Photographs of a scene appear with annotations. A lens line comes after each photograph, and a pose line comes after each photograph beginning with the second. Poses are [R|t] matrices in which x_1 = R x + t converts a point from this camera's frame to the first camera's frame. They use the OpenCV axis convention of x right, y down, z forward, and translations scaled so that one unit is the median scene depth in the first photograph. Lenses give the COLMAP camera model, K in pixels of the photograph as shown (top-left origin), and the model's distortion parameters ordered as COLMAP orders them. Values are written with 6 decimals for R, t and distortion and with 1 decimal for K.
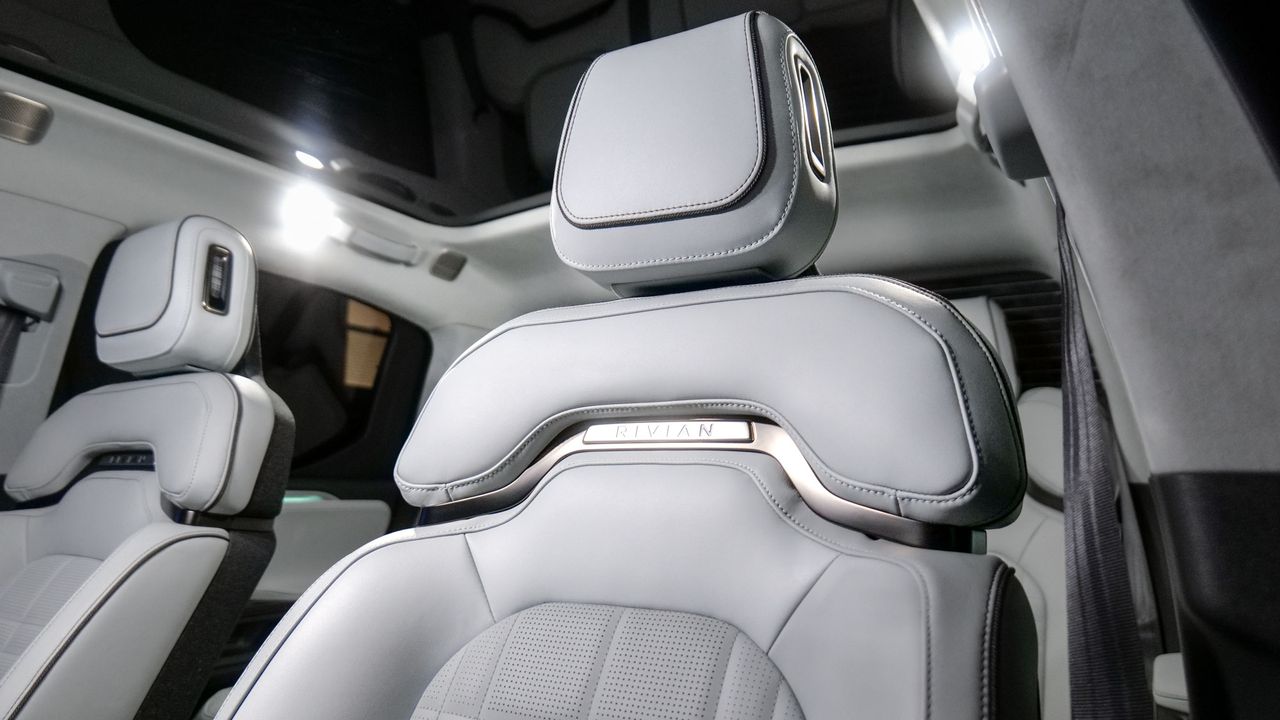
lens RADIAL K [[810.0, 0, 640.5], [0, 810.0, 402.2], [0, 0, 1]] dist [-0.033447, 0.001567]
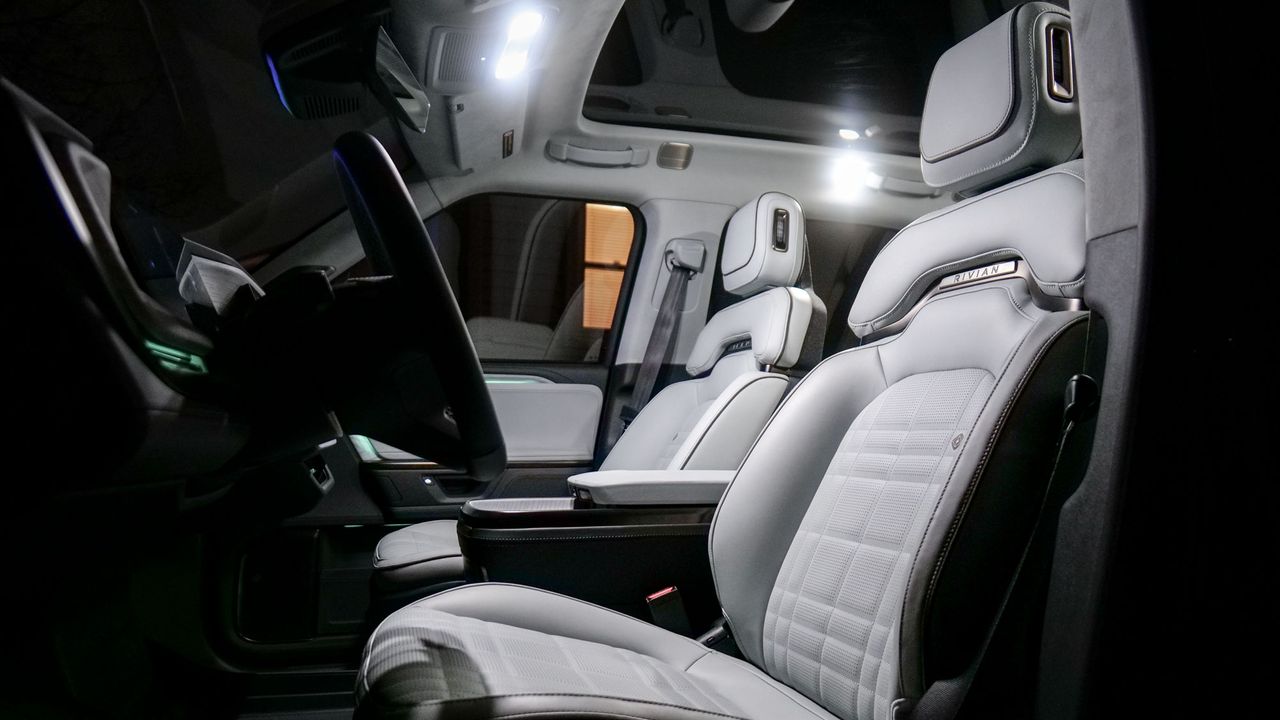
lens RADIAL K [[810.0, 0, 640.5], [0, 810.0, 402.2], [0, 0, 1]] dist [-0.033447, 0.001567]
pose [[0.732354, -0.019951, -0.680632, 0.370388], [0.068532, 0.996655, 0.044525, 0.101211], [0.677467, -0.079253, 0.731271, -0.414394]]
